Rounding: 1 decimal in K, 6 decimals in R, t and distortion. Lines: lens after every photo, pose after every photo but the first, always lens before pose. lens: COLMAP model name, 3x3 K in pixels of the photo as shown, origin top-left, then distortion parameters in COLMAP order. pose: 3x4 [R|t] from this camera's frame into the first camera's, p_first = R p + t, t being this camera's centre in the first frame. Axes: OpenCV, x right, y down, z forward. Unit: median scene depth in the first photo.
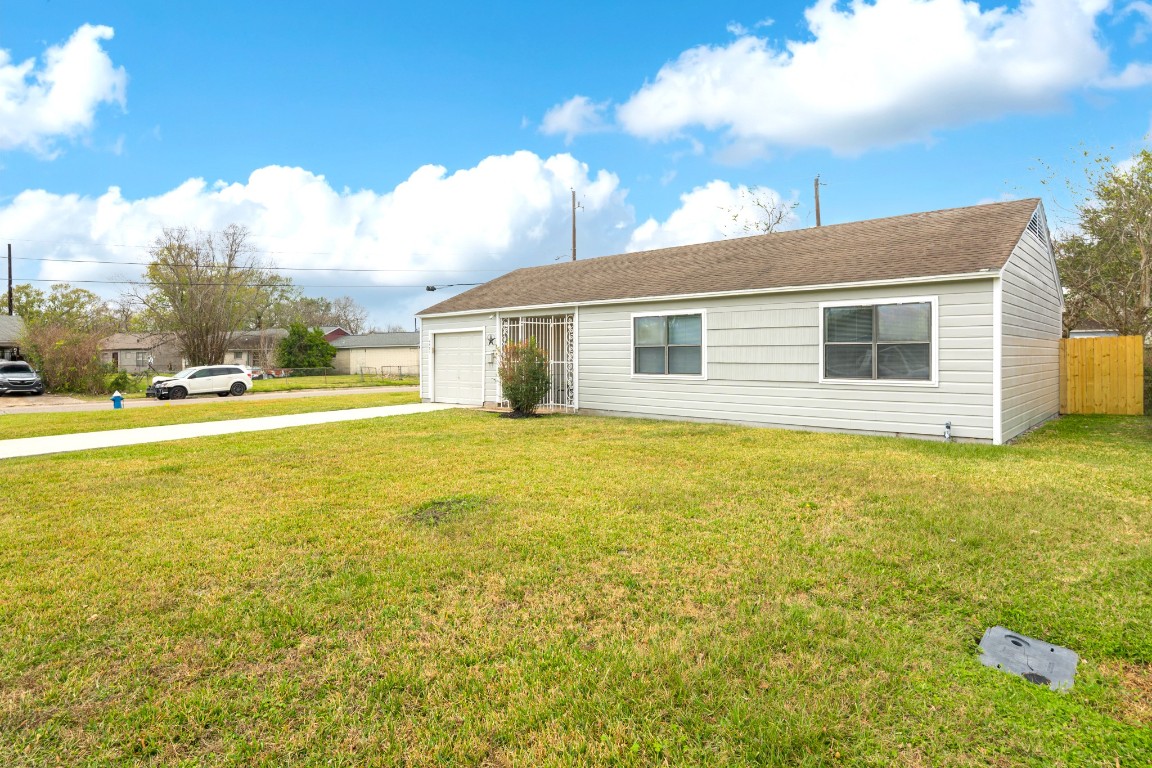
lens RADIAL K [[687.4, 0, 576.6], [0, 687.4, 380.9], [0, 0, 1]] dist [0.025489, -0.000104]
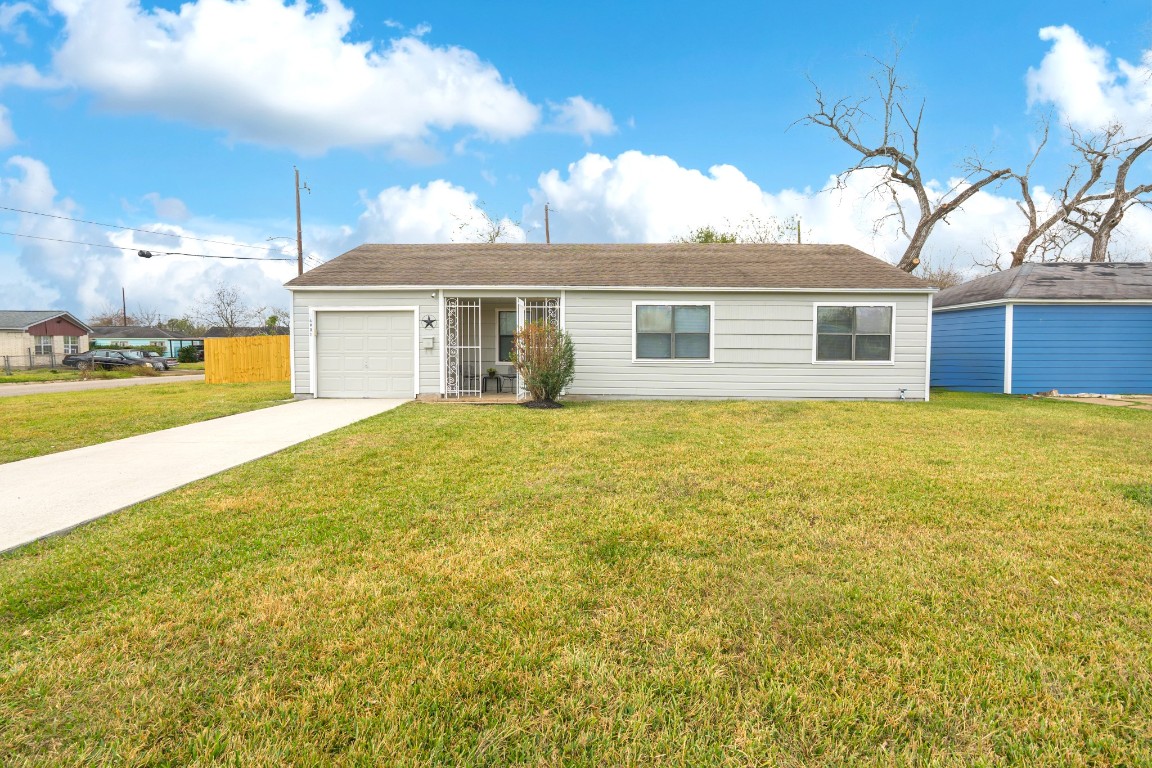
lens RADIAL K [[514.6, 0, 573.7], [0, 514.6, 375.7], [0, 0, 1]] dist [0.002480, 0.000047]
pose [[0.736618, -0.035041, 0.675400, -0.530053], [0.017327, 0.999307, 0.032949, -0.012190], [-0.676087, -0.012568, 0.736715, 0.488084]]
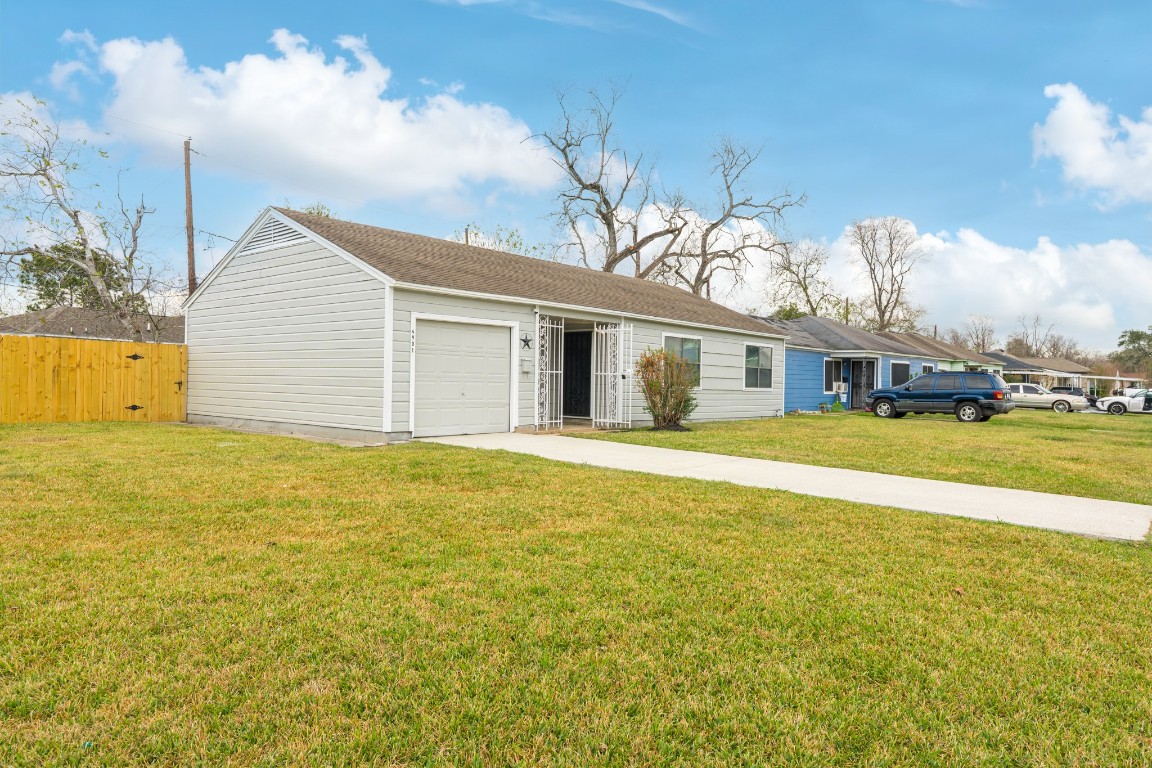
lens RADIAL K [[744.6, 0, 575.5], [0, 744.6, 385.5], [0, 0, 1]] dist [-0.002783, -0.000061]
pose [[-0.024768, -0.008147, 0.999660, -1.141515], [0.007843, 0.999934, 0.008343, -0.022483], [-0.999662, 0.008047, -0.024702, 1.189461]]
